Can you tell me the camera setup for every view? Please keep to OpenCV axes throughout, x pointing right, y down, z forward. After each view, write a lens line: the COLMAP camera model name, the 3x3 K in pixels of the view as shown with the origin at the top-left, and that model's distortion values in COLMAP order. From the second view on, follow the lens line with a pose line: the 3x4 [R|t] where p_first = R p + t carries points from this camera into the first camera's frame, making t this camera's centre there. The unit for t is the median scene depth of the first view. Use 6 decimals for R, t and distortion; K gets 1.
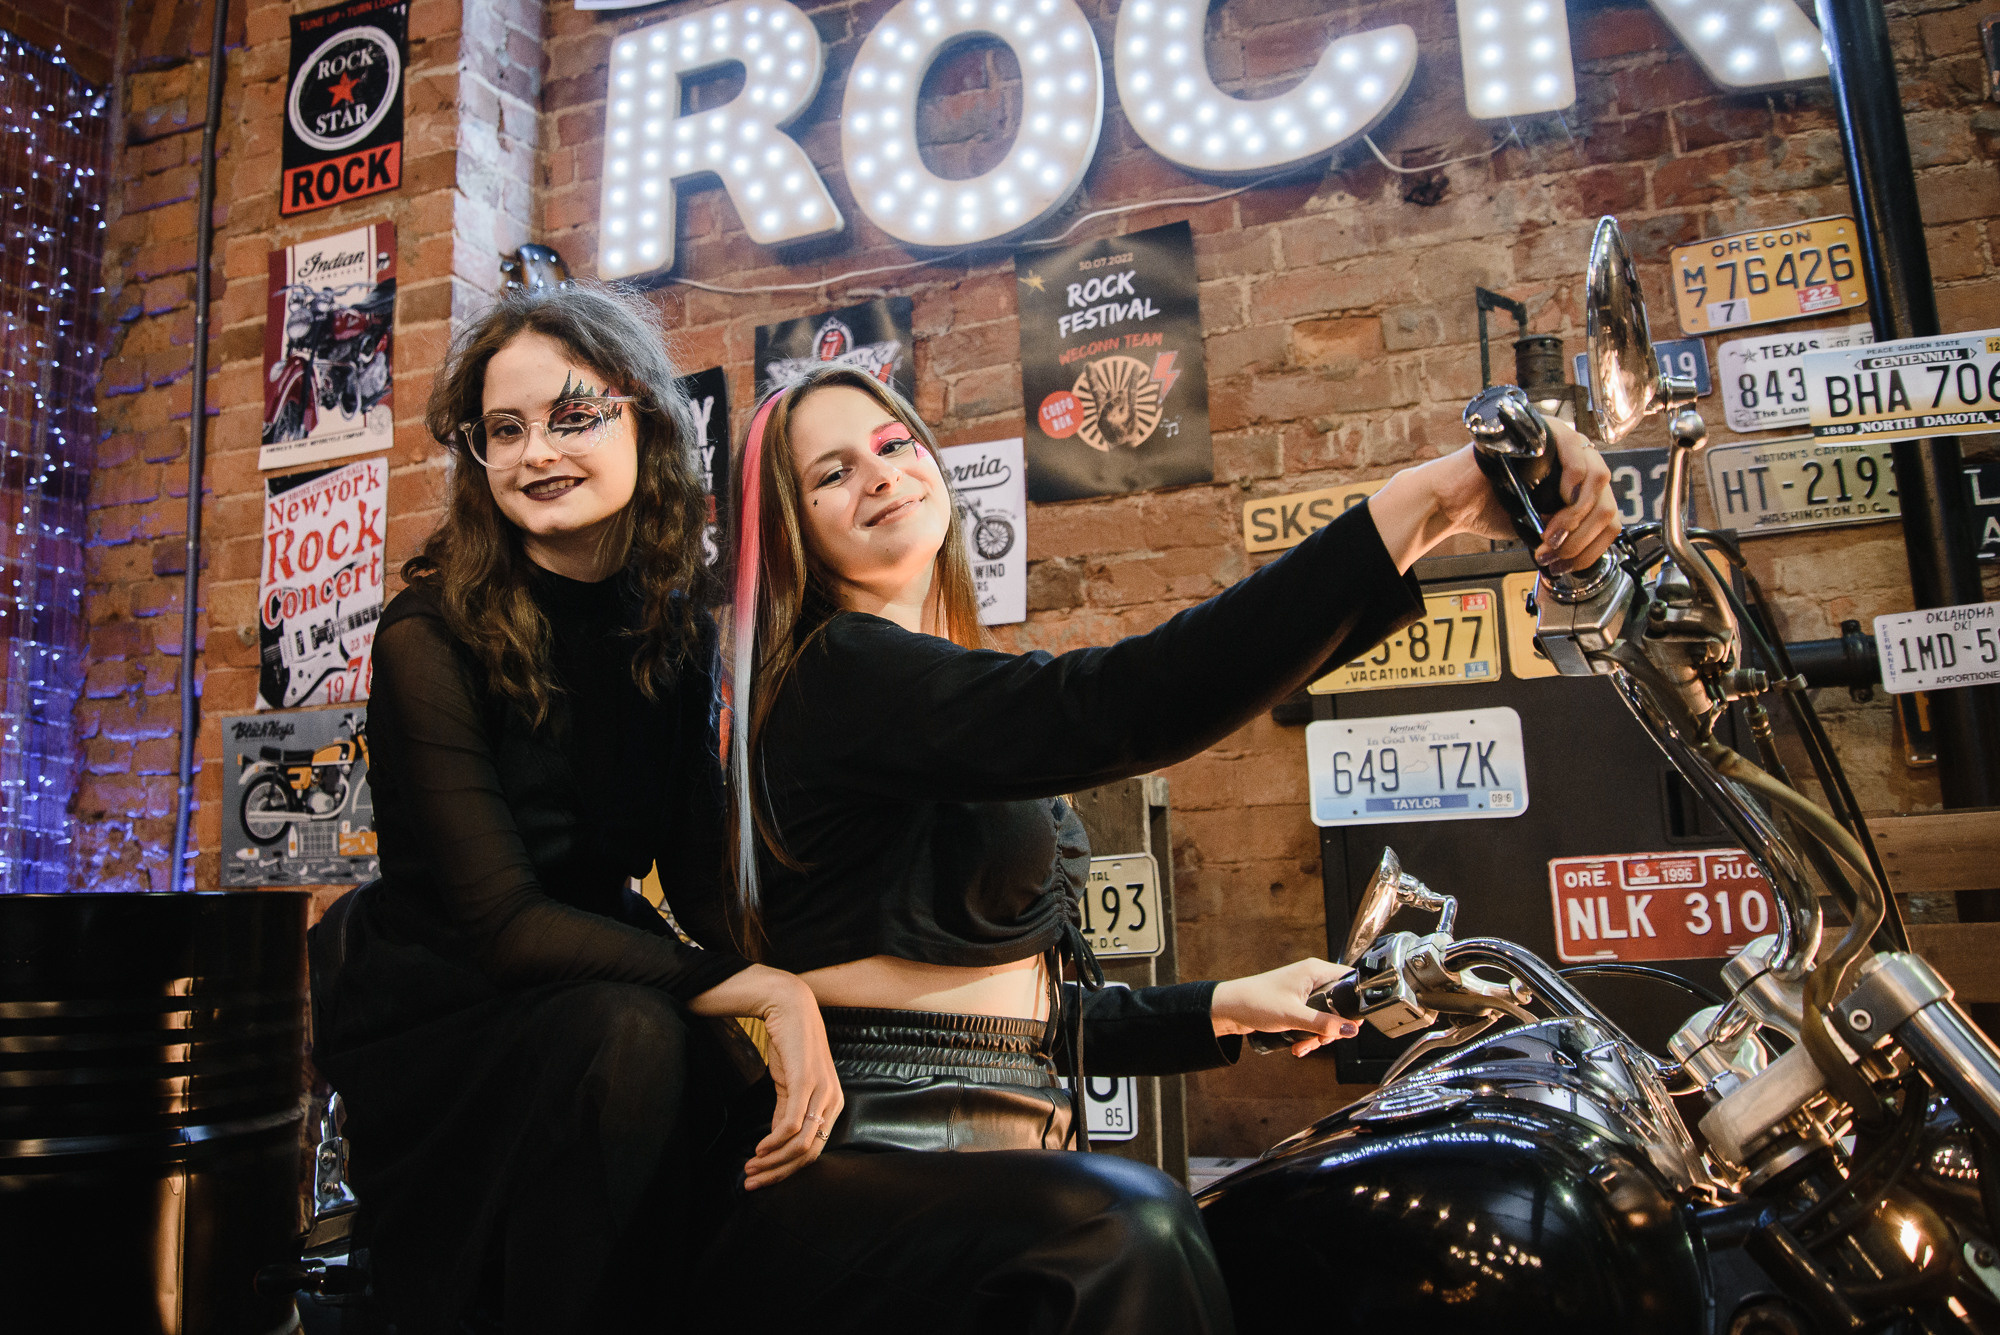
lens RADIAL K [[1671.1, 0, 901.4], [0, 1671.1, 548.9], [0, 0, 1]] dist [-0.129545, 0.091657]
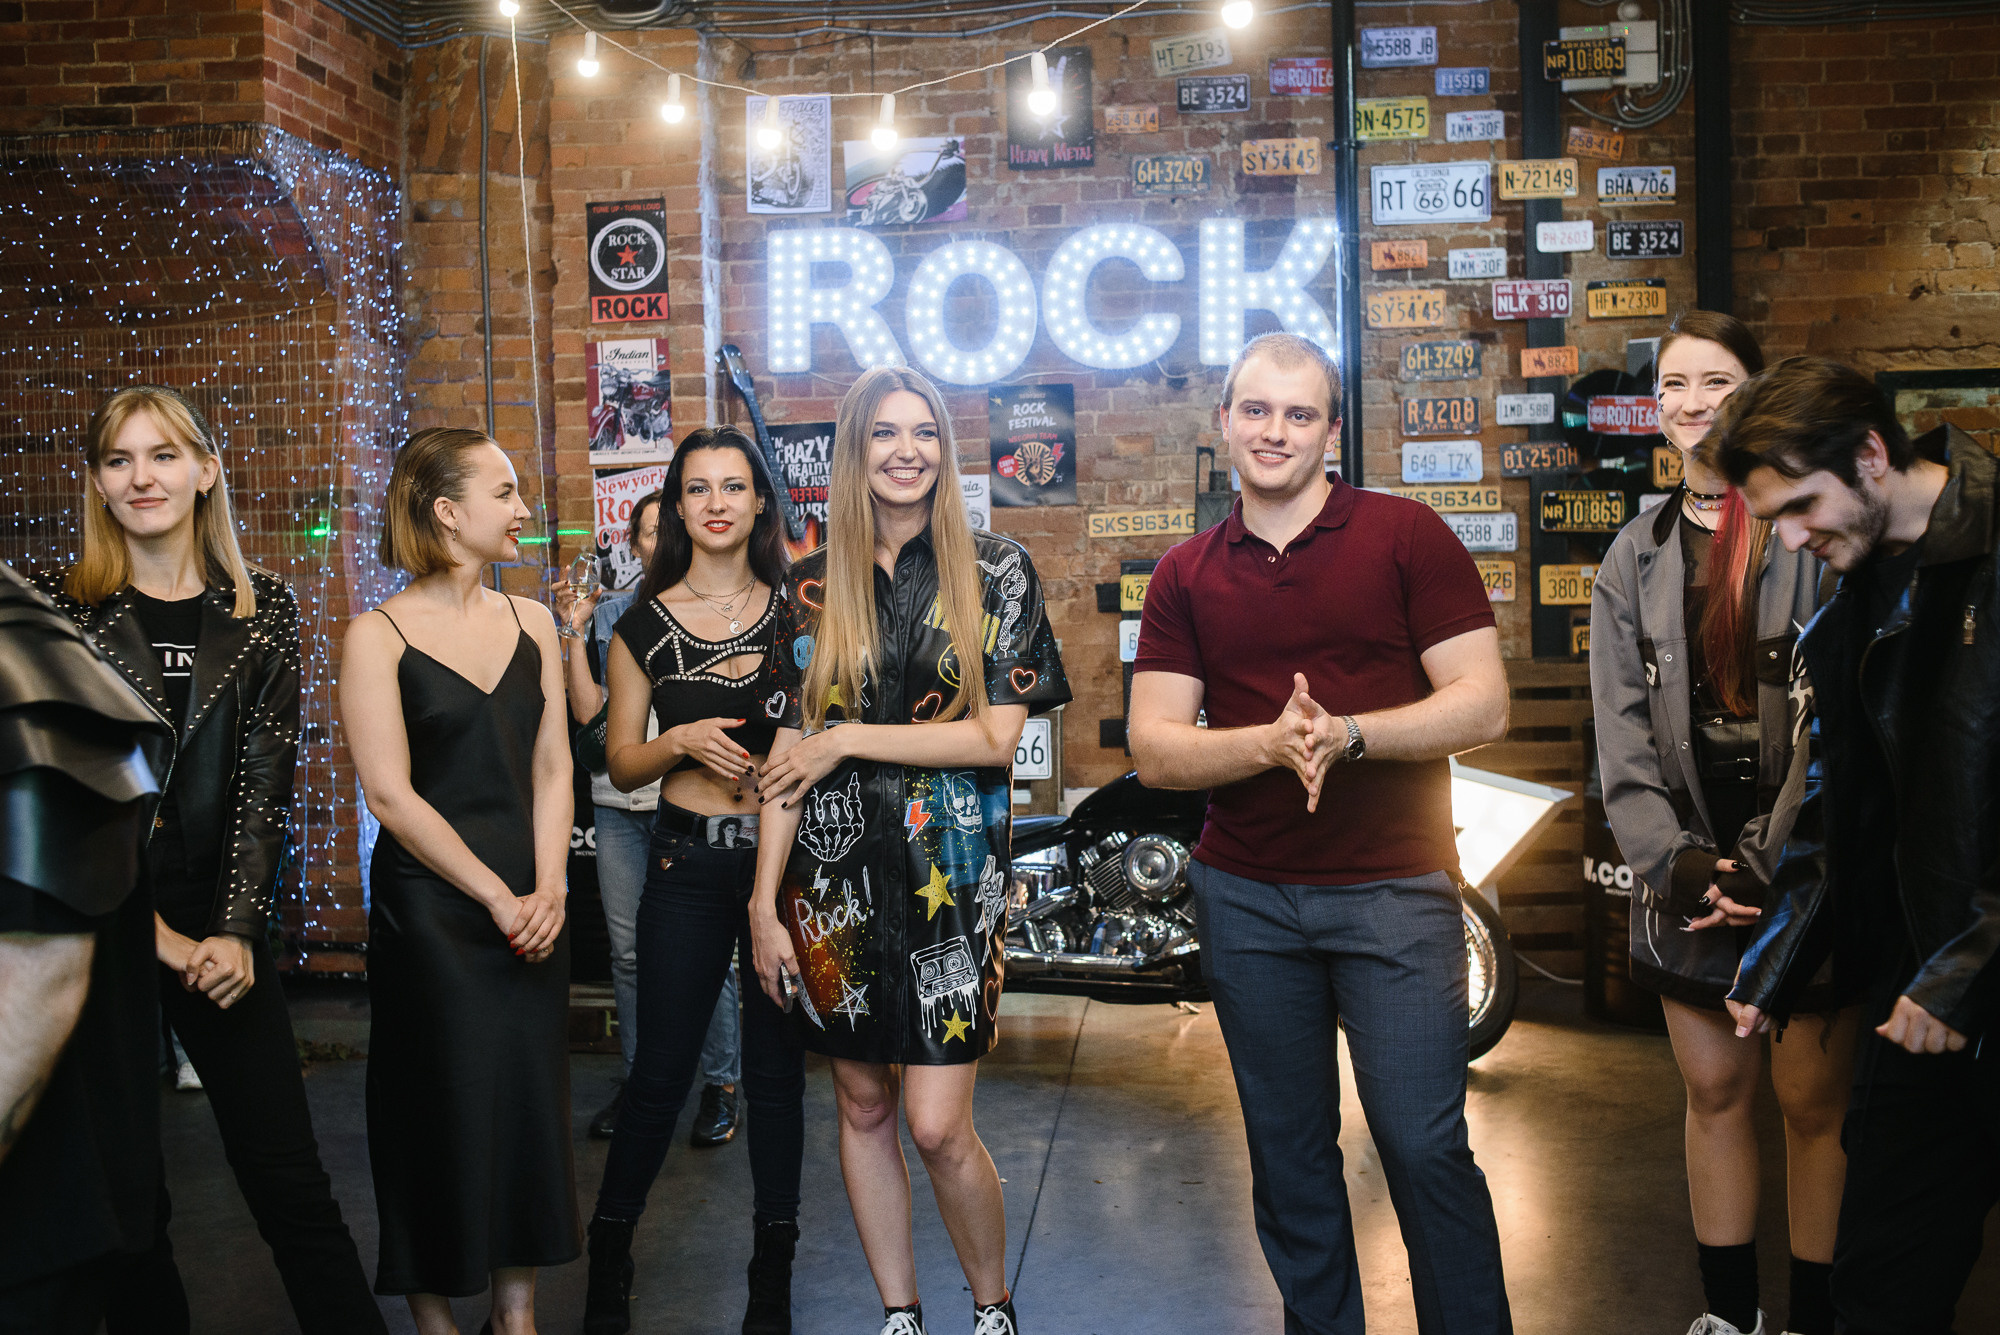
lens RADIAL K [[2114.6, 0, 958.2], [0, 2114.6, 622.5], [0, 0, 1]] dist [-0.067997, 0.000000]
pose [[0.961004, -0.001157, 0.276532, -0.704453], [-0.062066, 0.973576, 0.219768, -0.465887], [-0.269480, -0.228361, 0.935538, -1.560624]]
